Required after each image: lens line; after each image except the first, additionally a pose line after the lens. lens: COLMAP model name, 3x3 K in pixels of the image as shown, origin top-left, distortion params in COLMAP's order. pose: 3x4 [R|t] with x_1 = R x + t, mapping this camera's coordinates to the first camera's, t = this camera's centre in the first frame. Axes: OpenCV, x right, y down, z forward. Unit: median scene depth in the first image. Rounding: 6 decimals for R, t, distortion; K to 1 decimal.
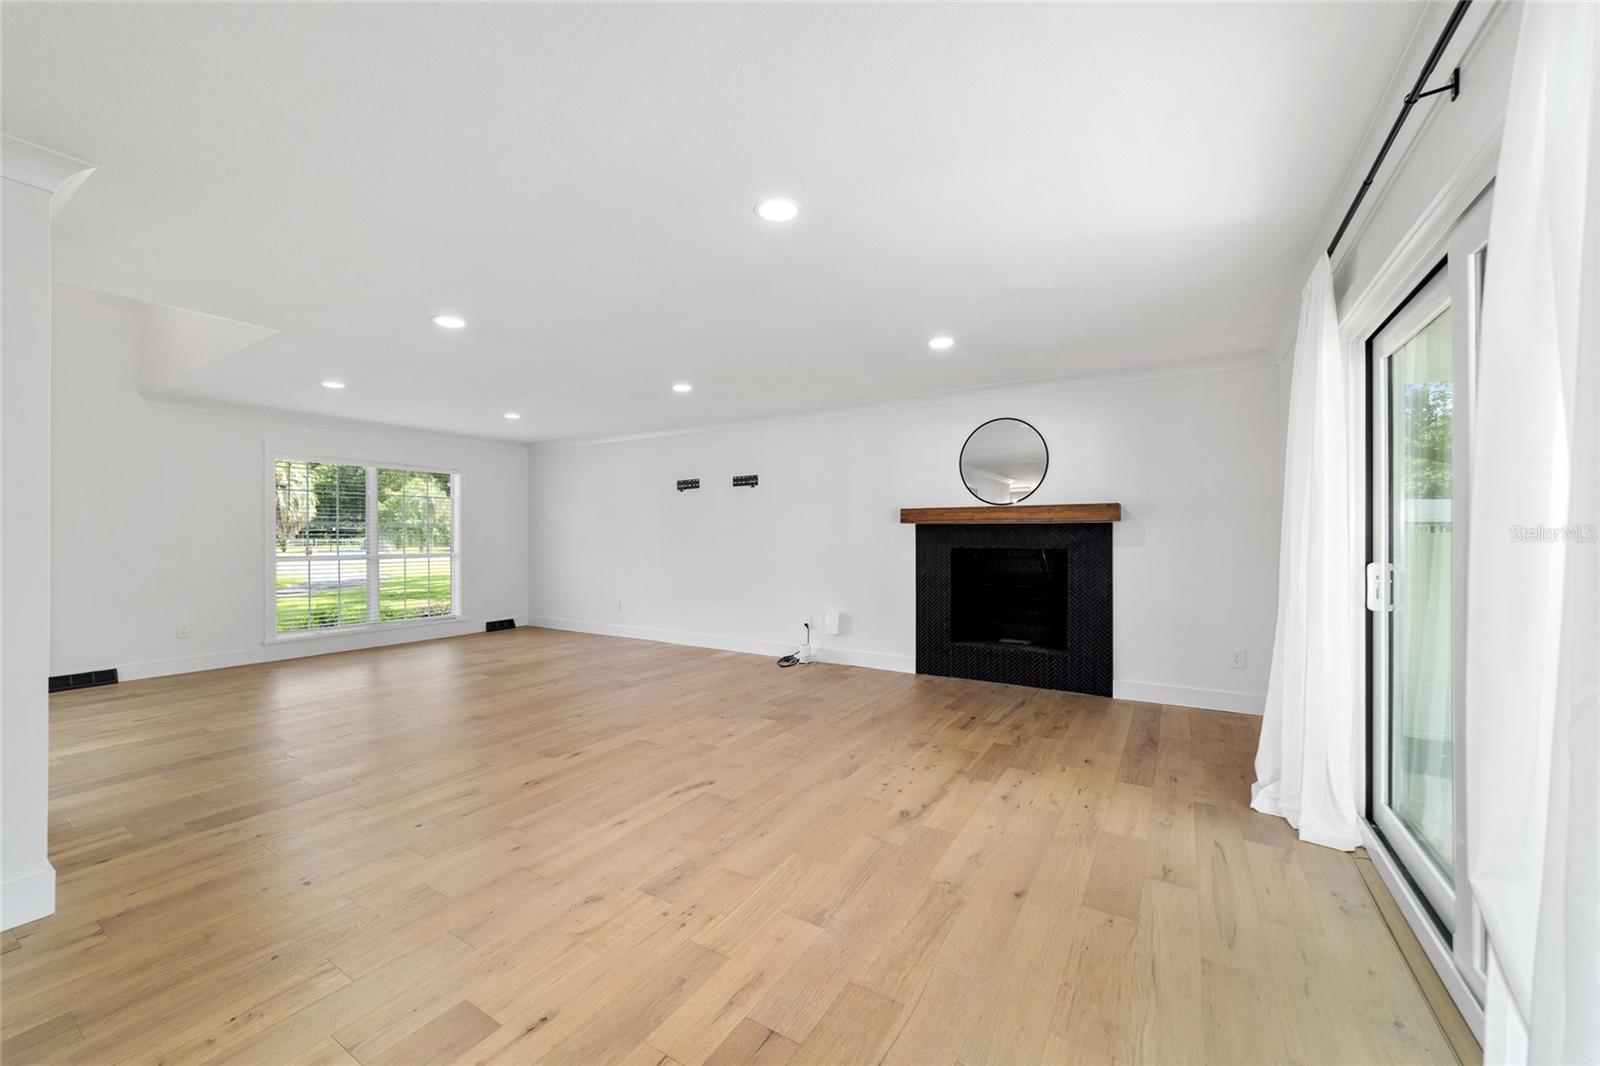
lens RADIAL K [[624.5, 0, 796.3], [0, 624.5, 533.8], [0, 0, 1]] dist [-0.010982, 0.000224]
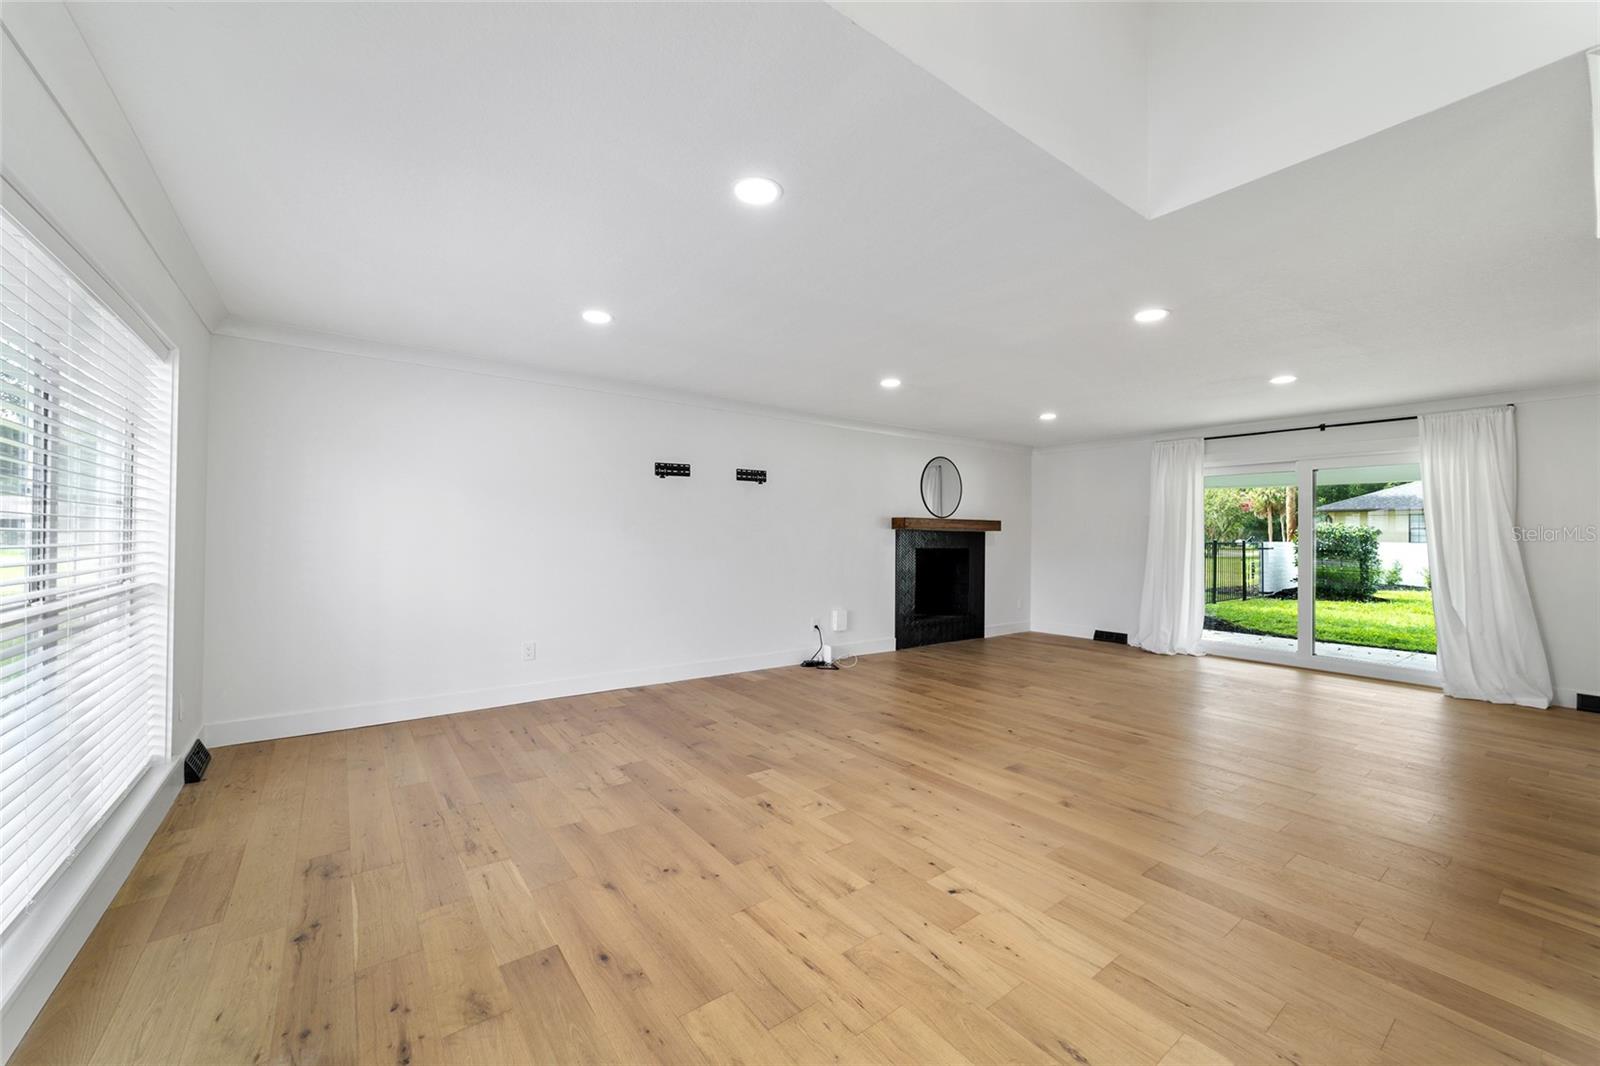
lens RADIAL K [[619.3, 0, 799.2], [0, 619.3, 533.1], [0, 0, 1]] dist [-0.019803, 0.008780]
pose [[0.363053, 0.009404, 0.931721, -1.205231], [-0.012103, 0.999912, -0.005376, -0.000040], [-0.931690, -0.009325, 0.363135, 0.863875]]
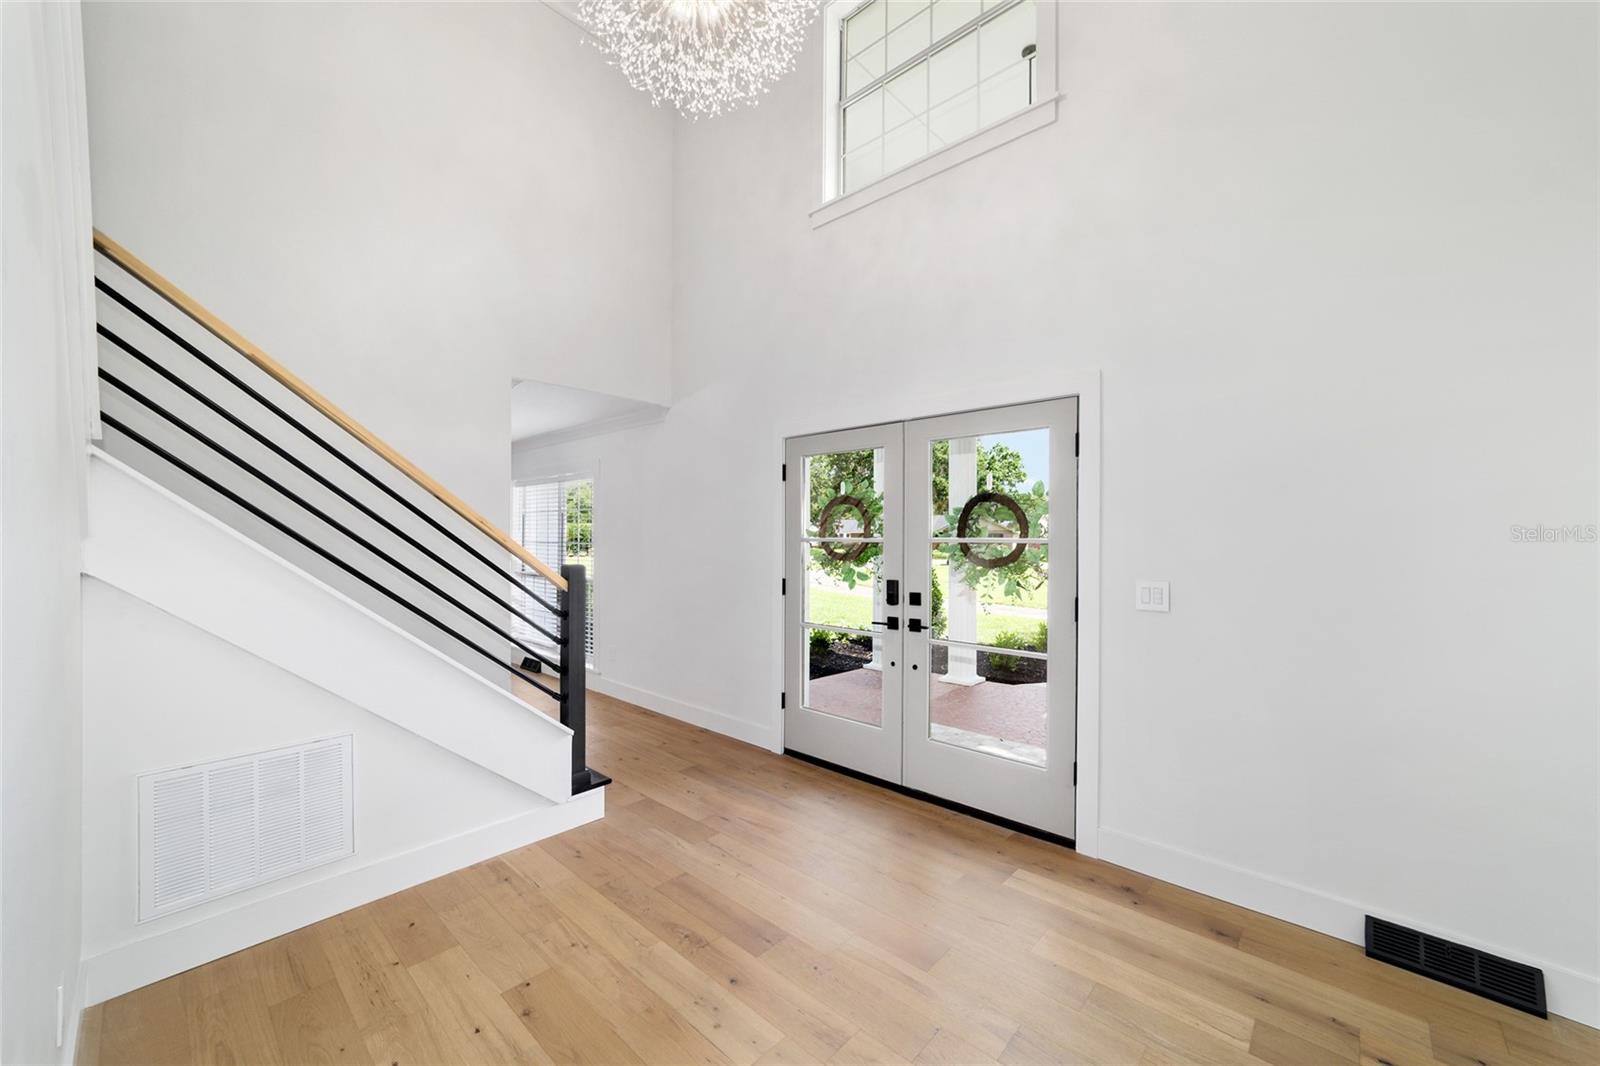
lens RADIAL K [[617.9, 0, 796.6], [0, 617.9, 535.1], [0, 0, 1]] dist [-0.008347, 0.005858]
pose [[-0.189502, -0.000207, -0.981880, -0.728814], [-0.001299, 0.999999, 0.000040, -0.040589], [0.981879, 0.001283, -0.189503, 0.699461]]
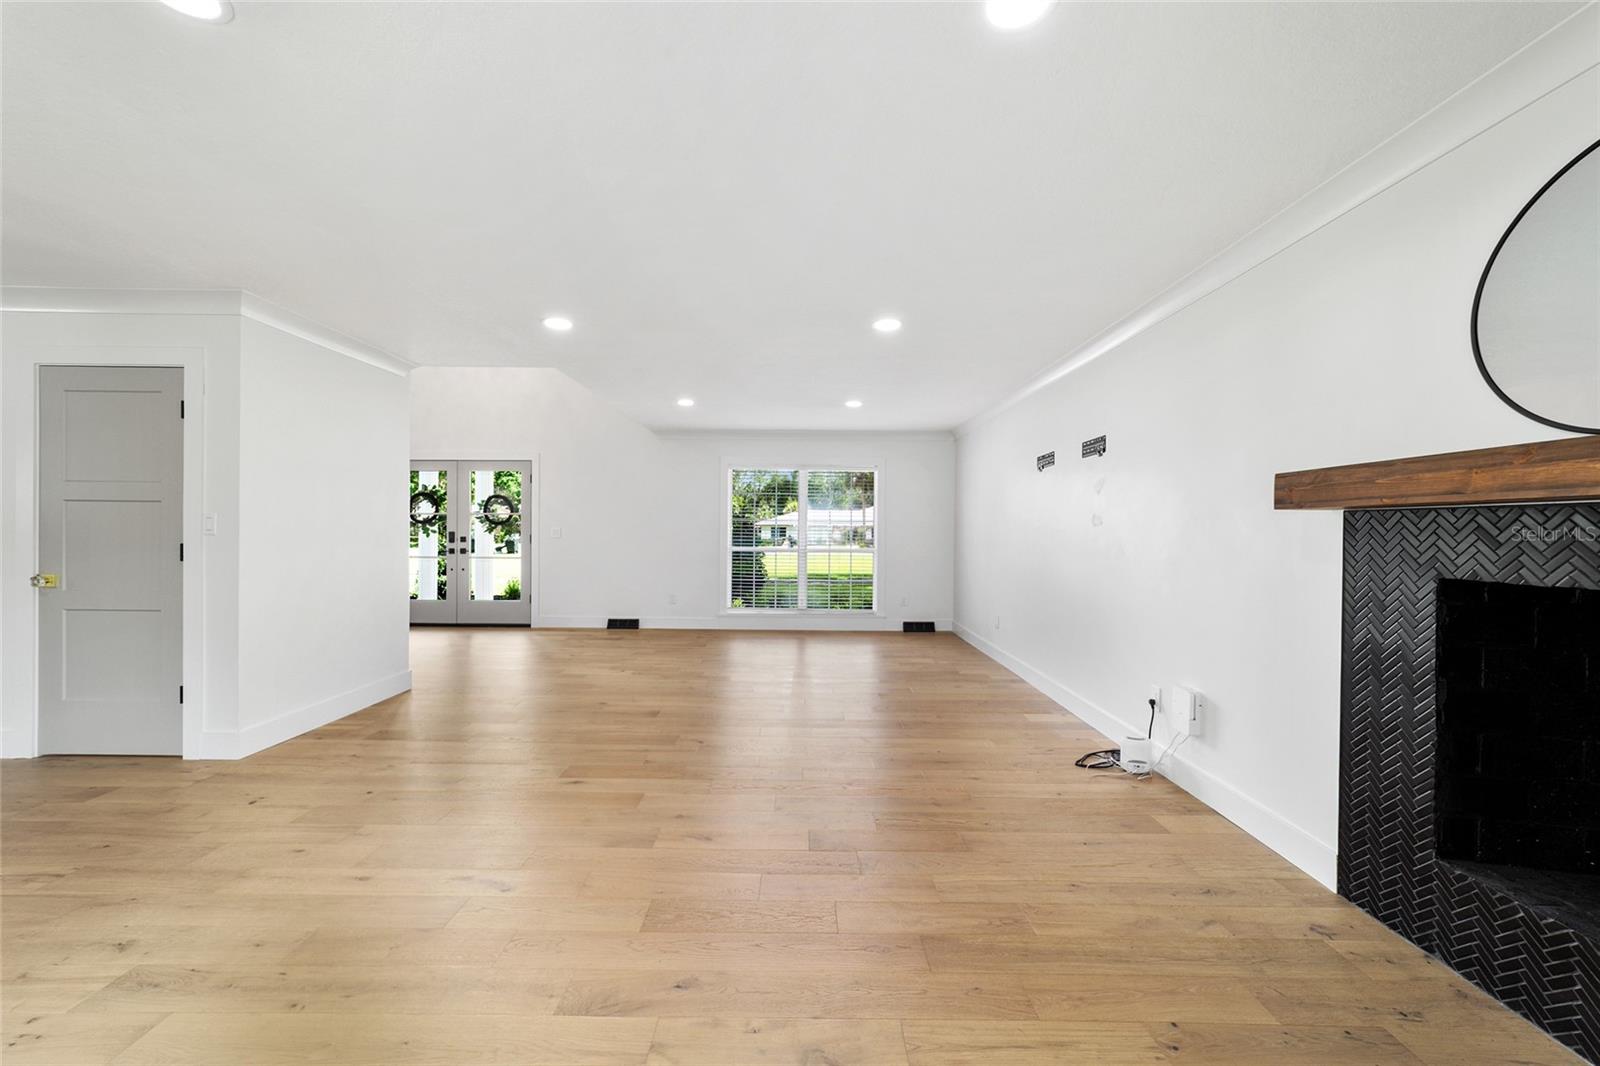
lens RADIAL K [[619.3, 0, 799.2], [0, 619.3, 533.1], [0, 0, 1]] dist [-0.019803, 0.008780]
pose [[0.523533, 0.009704, -0.851950, 0.398779], [-0.007734, 0.999948, 0.006637, -0.001330], [0.851970, 0.003115, 0.523581, 0.602233]]
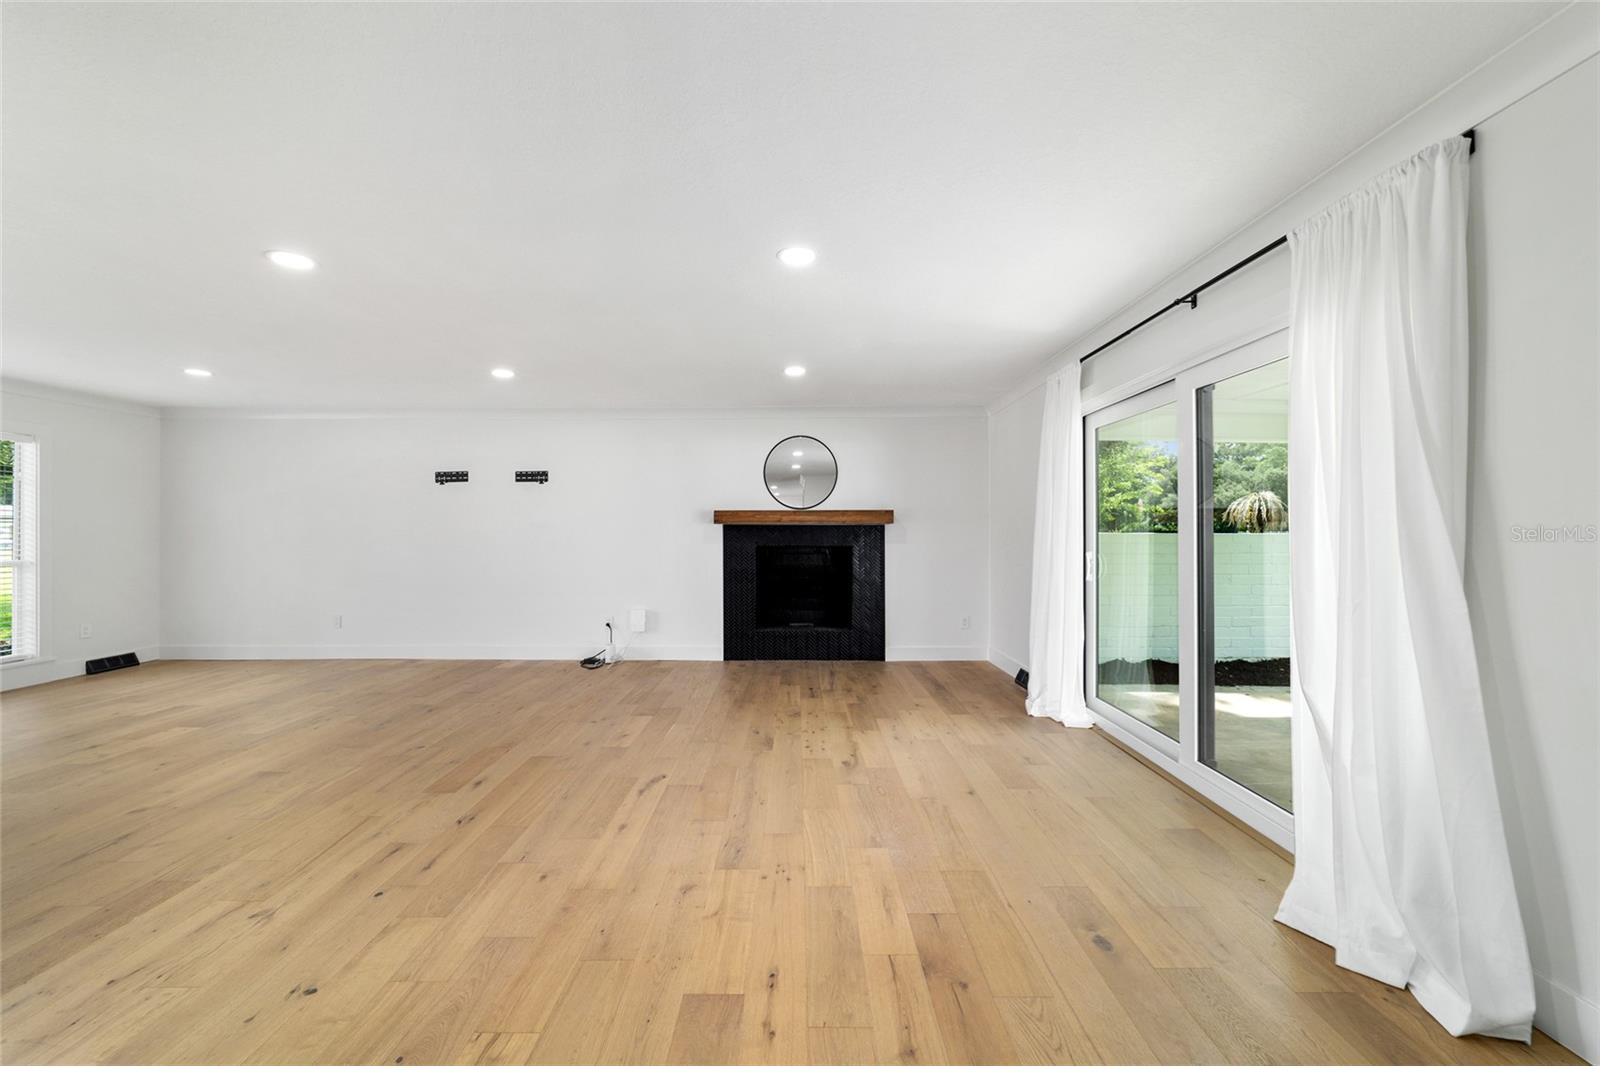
lens RADIAL K [[612.9, 0, 798.9], [0, 612.9, 529.1], [0, 0, 1]] dist [-0.019334, 0.009074]
pose [[0.847581, 0.004619, 0.530645, -0.316497], [-0.001737, 0.999981, -0.005931, -0.001750], [-0.530663, 0.004105, 0.847573, 0.017840]]
